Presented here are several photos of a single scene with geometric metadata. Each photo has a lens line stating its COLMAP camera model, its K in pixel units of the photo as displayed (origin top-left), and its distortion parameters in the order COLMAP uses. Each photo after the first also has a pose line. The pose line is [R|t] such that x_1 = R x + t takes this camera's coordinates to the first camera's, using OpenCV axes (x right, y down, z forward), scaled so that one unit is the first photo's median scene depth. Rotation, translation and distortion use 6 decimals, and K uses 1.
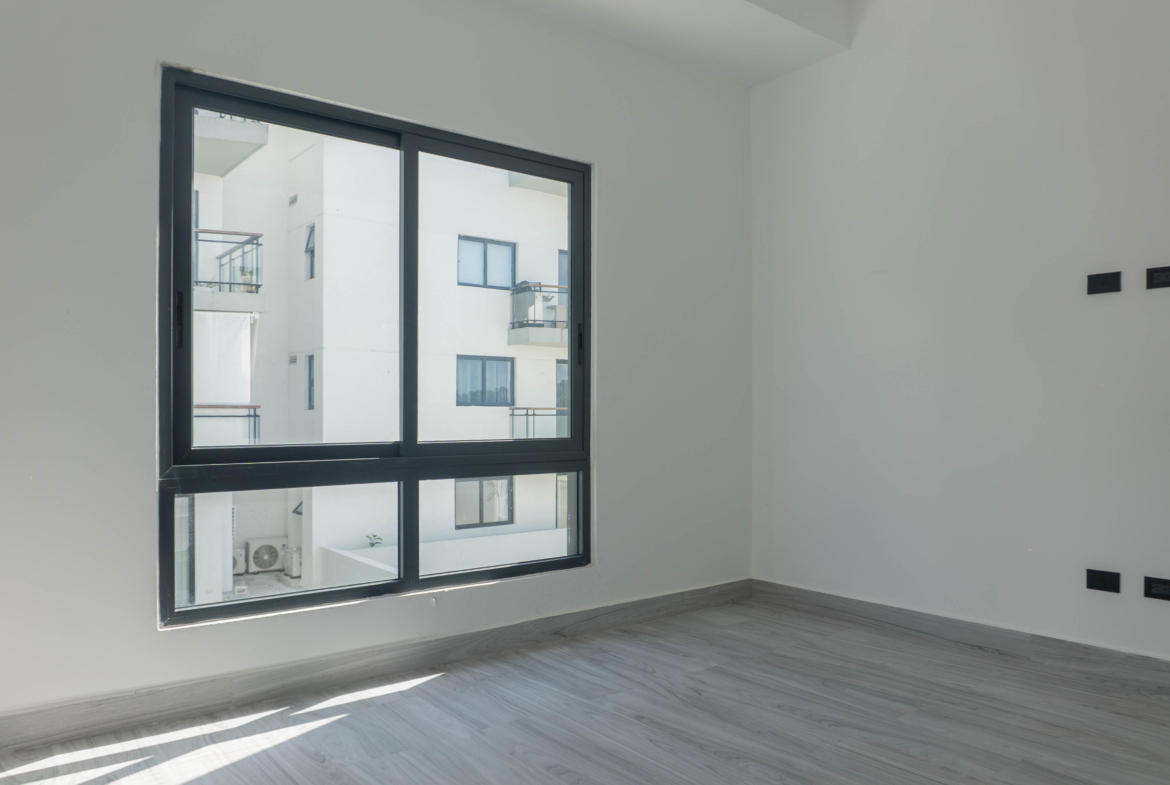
lens RADIAL K [[852.0, 0, 583.6], [0, 852.0, 408.6], [0, 0, 1]] dist [-0.008628, -0.003528]
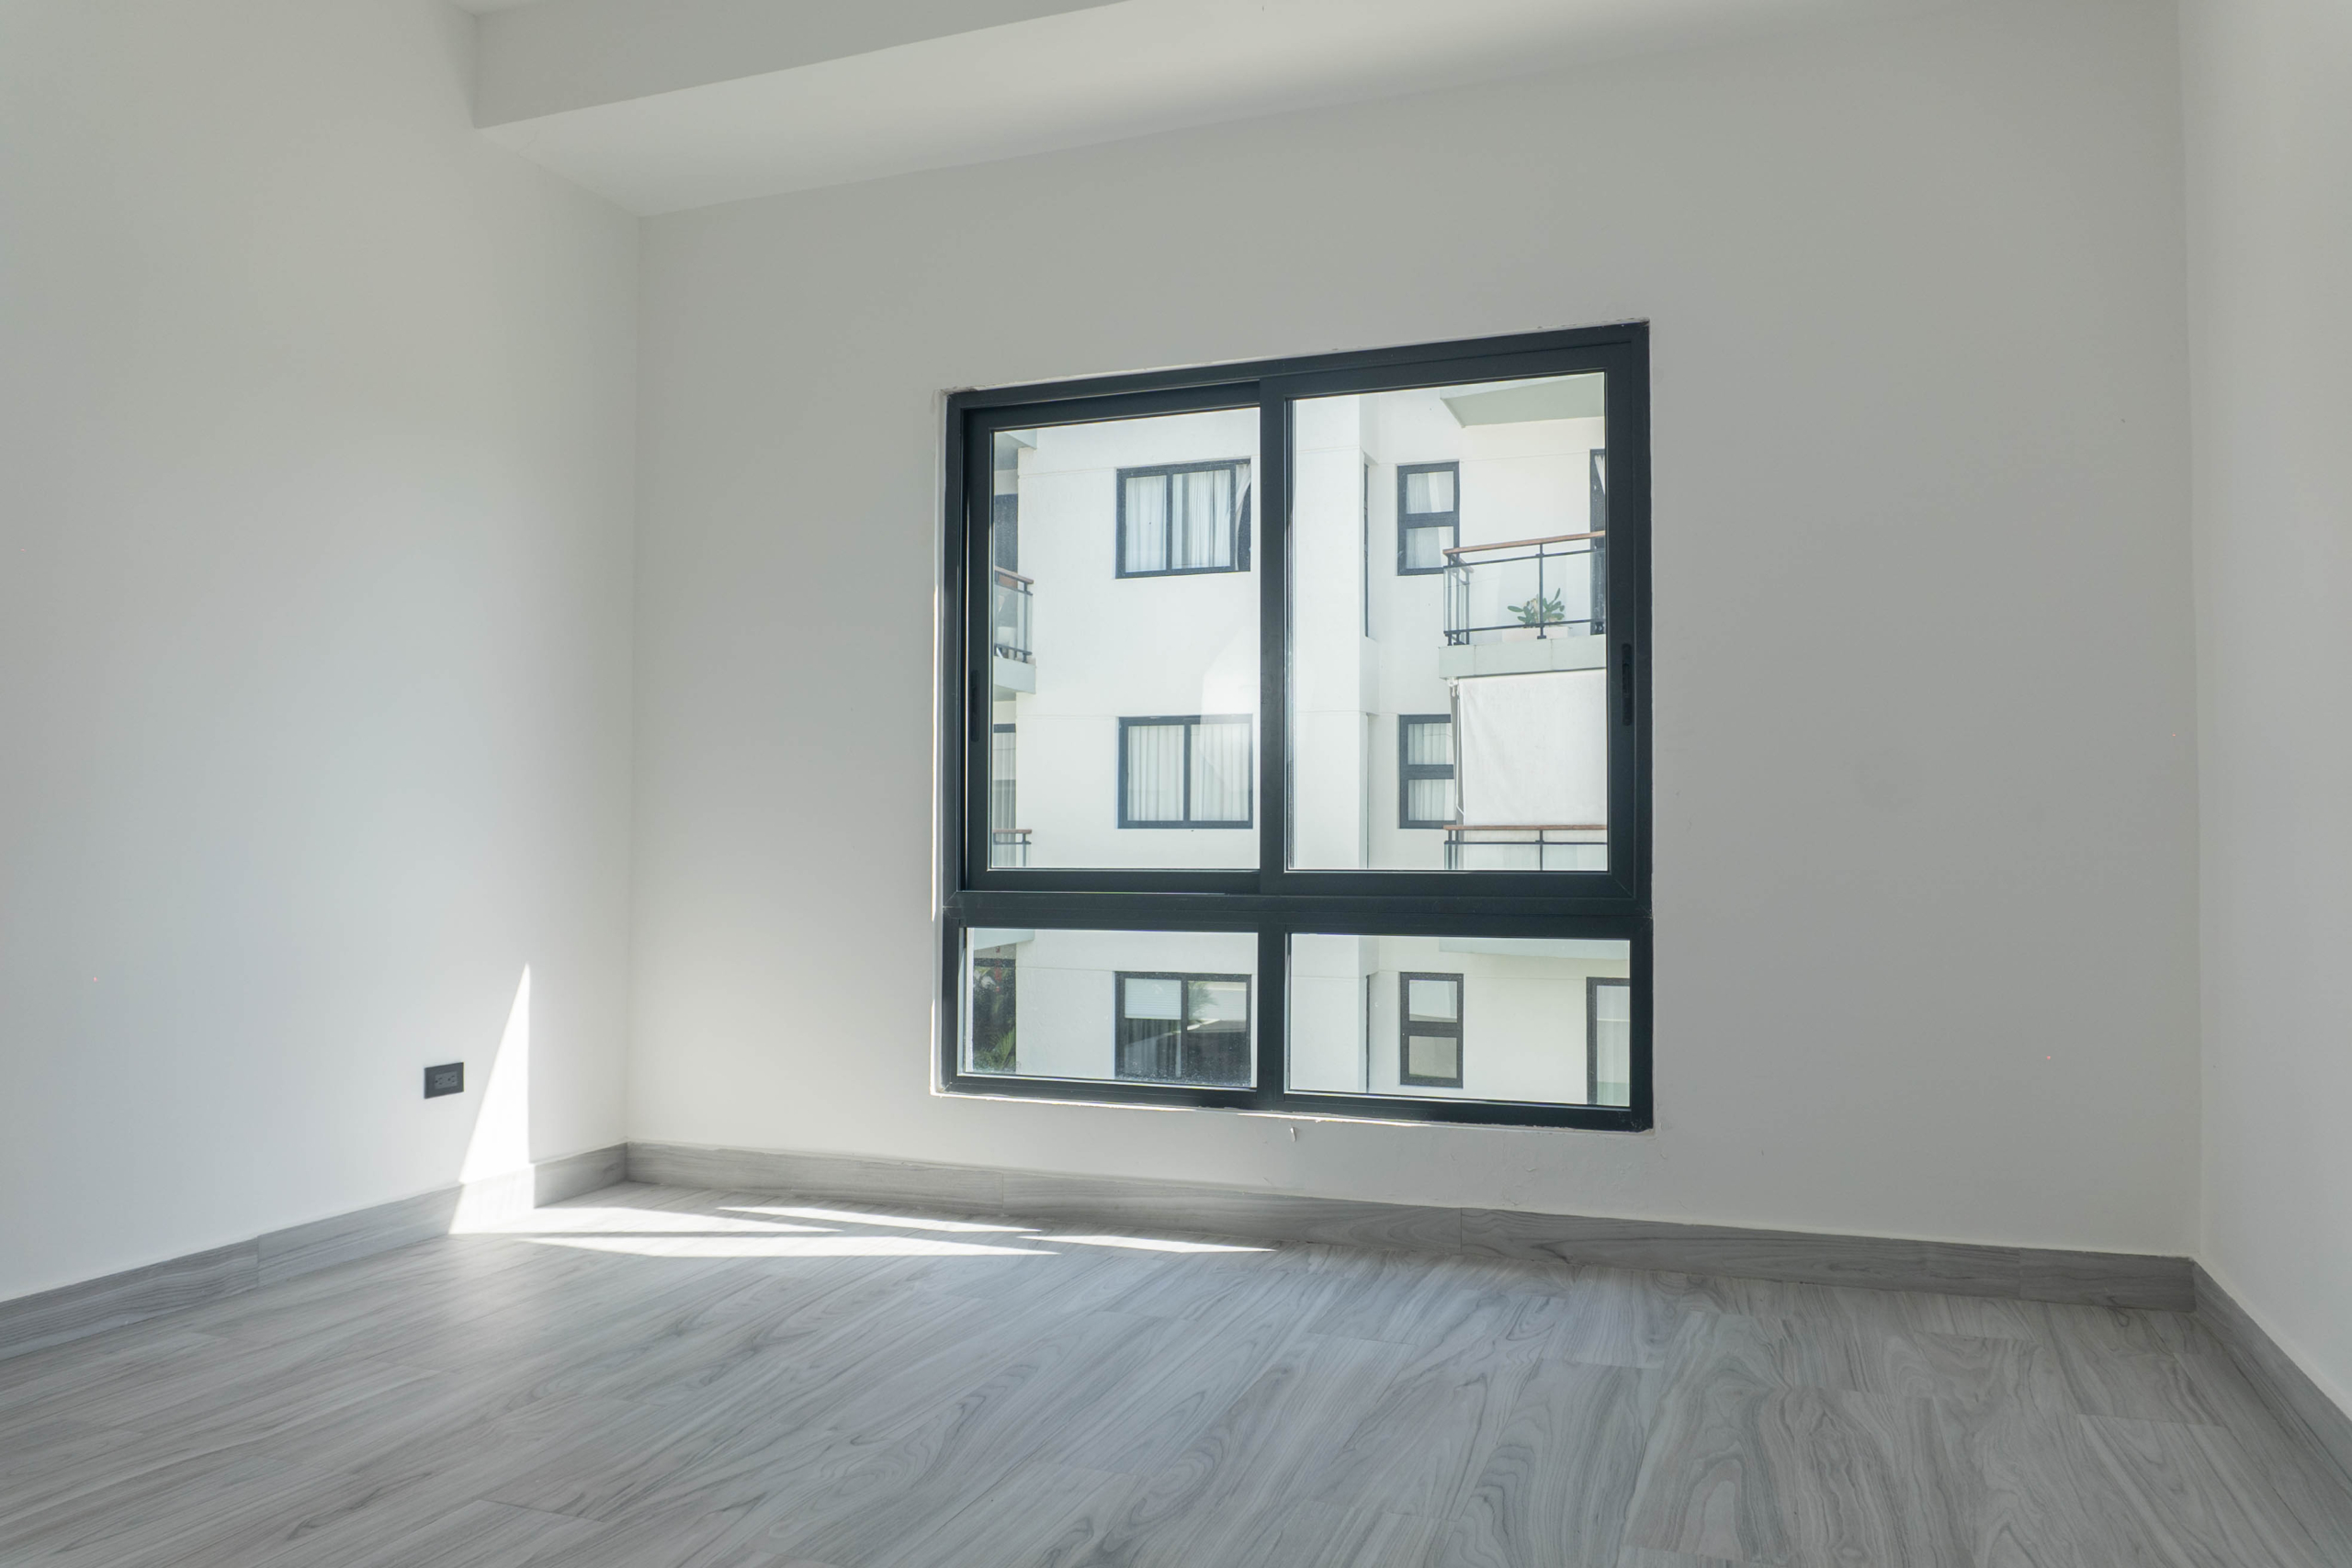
lens RADIAL K [[1576.3, 0, 1124.6], [0, 1576.3, 791.3], [0, 0, 1]] dist [-0.004233, 0.000046]
pose [[0.509653, -0.031376, -0.859808, 0.769494], [0.004718, 0.999422, -0.033674, 0.021901], [0.860367, 0.013105, 0.509506, 0.338933]]
